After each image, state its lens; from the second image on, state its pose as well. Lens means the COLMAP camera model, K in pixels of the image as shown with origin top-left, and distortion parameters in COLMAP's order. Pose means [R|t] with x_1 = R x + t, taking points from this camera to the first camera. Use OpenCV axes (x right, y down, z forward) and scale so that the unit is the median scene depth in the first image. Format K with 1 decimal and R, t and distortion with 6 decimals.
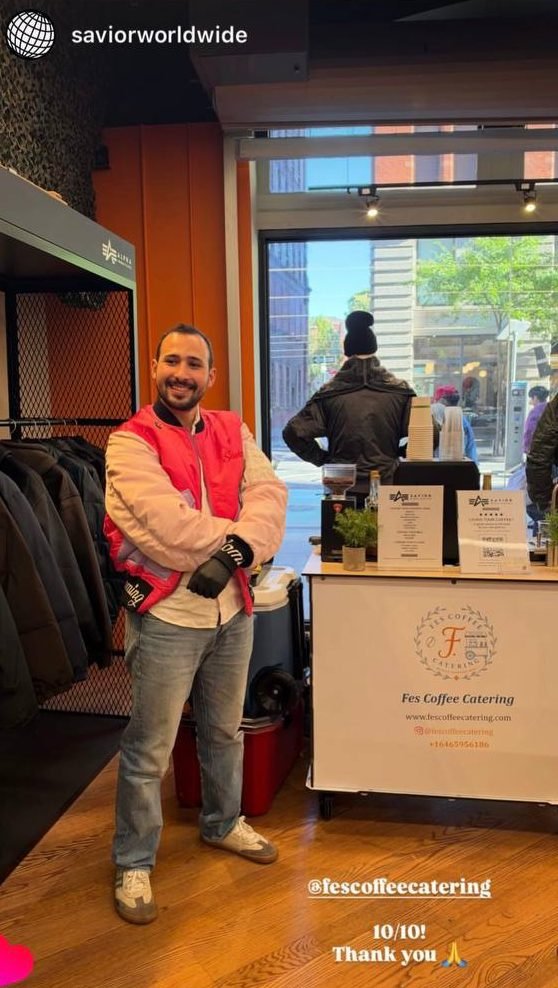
lens RADIAL K [[759.8, 0, 264.8], [0, 759.8, 494.9], [0, 0, 1]] dist [0.068544, -0.057054]
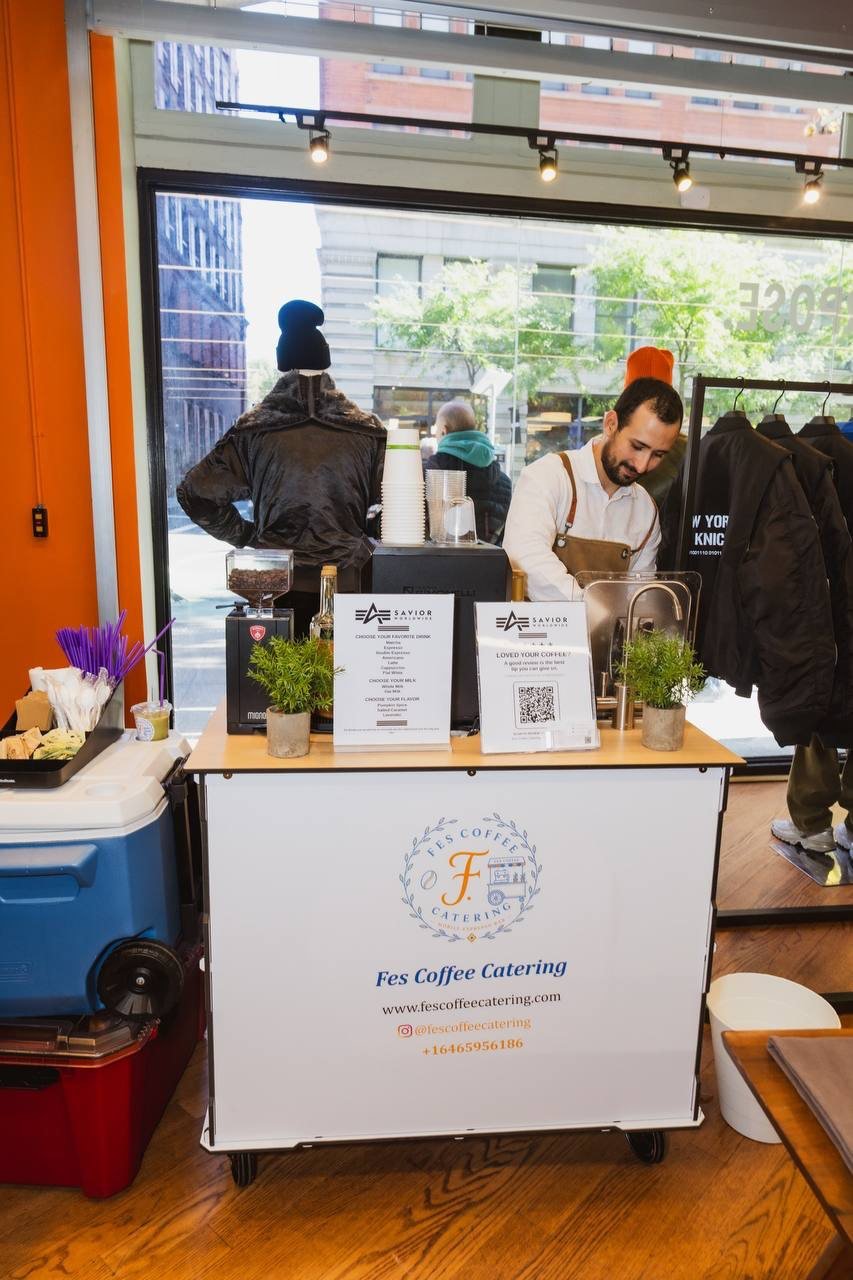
lens RADIAL K [[879.9, 0, 433.0], [0, 879.9, 644.5], [0, 0, 1]] dist [-0.007655, 0.004622]
pose [[0.966001, -0.014437, 0.258136, 0.057005], [-0.006364, 0.996809, 0.079567, -0.025183], [-0.258461, -0.078505, 0.962826, 0.386622]]
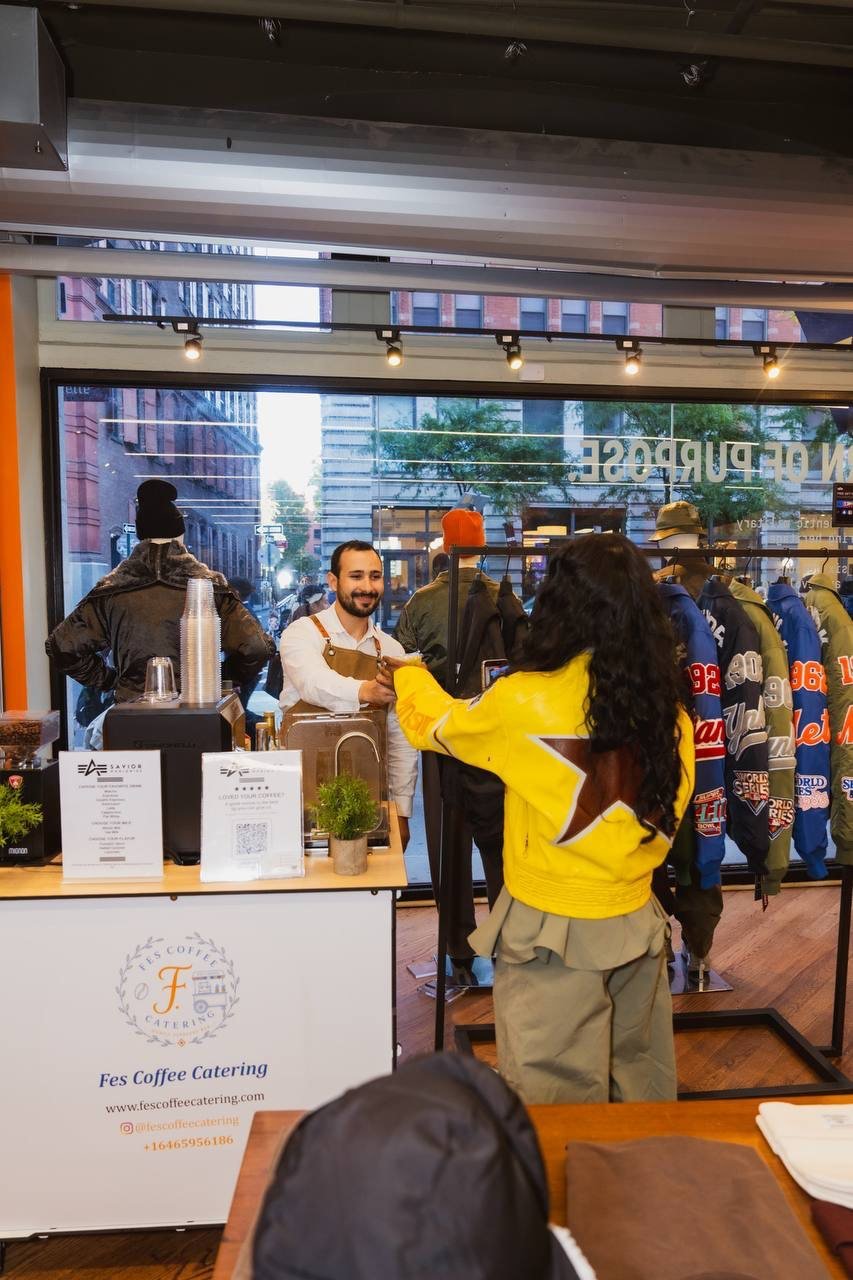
lens RADIAL K [[879.9, 0, 429.8], [0, 879.9, 641.8], [0, 0, 1]] dist [-0.007655, 0.004622]
pose [[0.972437, -0.003165, 0.233144, 0.270568], [0.014382, 0.998818, -0.046428, -0.063158], [-0.232721, 0.048501, 0.971333, 0.194483]]
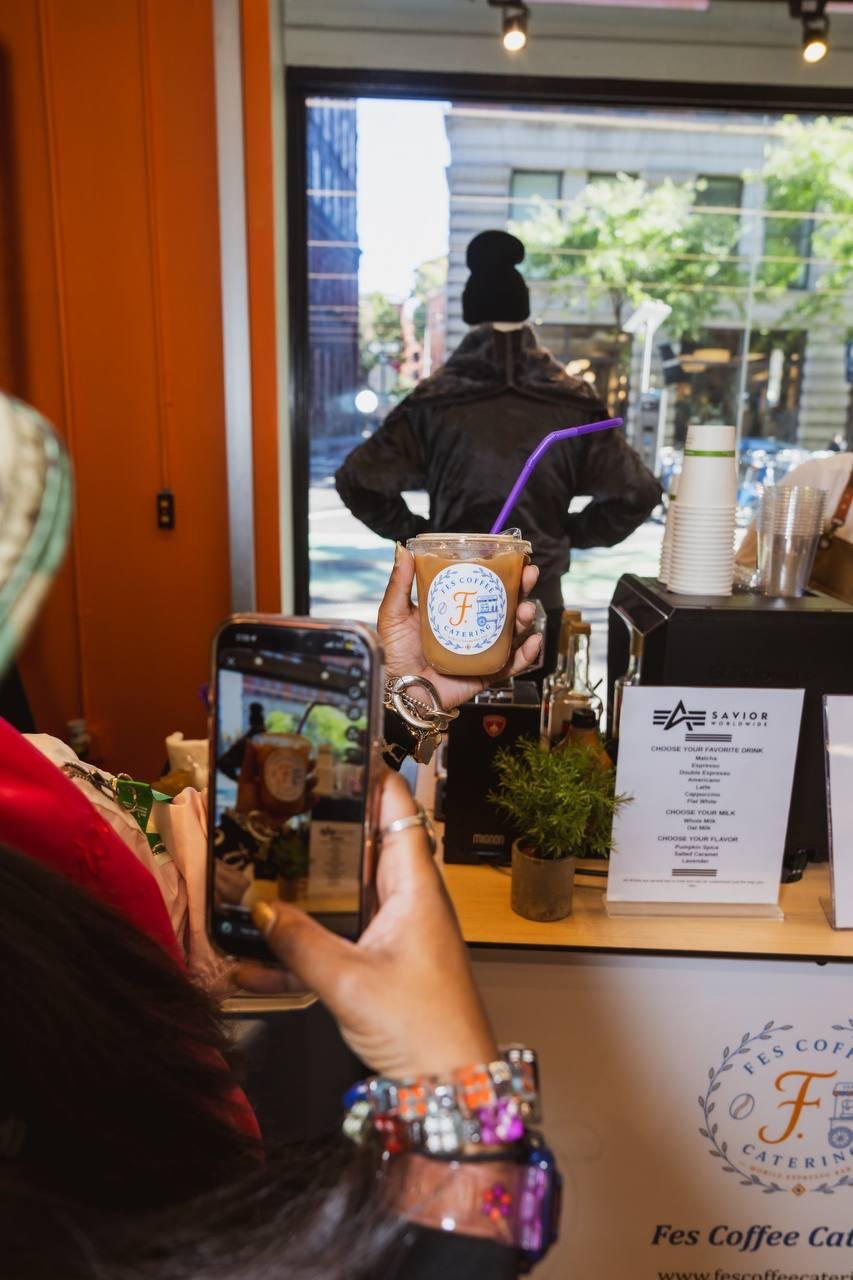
lens RADIAL K [[962.8, 0, 425.8], [0, 962.8, 649.0], [0, 0, 1]] dist [-0.004696, 0.006900]
pose [[0.991377, 0.007506, 0.130822, 0.002036], [-0.023943, 0.991927, 0.124527, -0.078903], [-0.128831, -0.126586, 0.983554, 0.562953]]
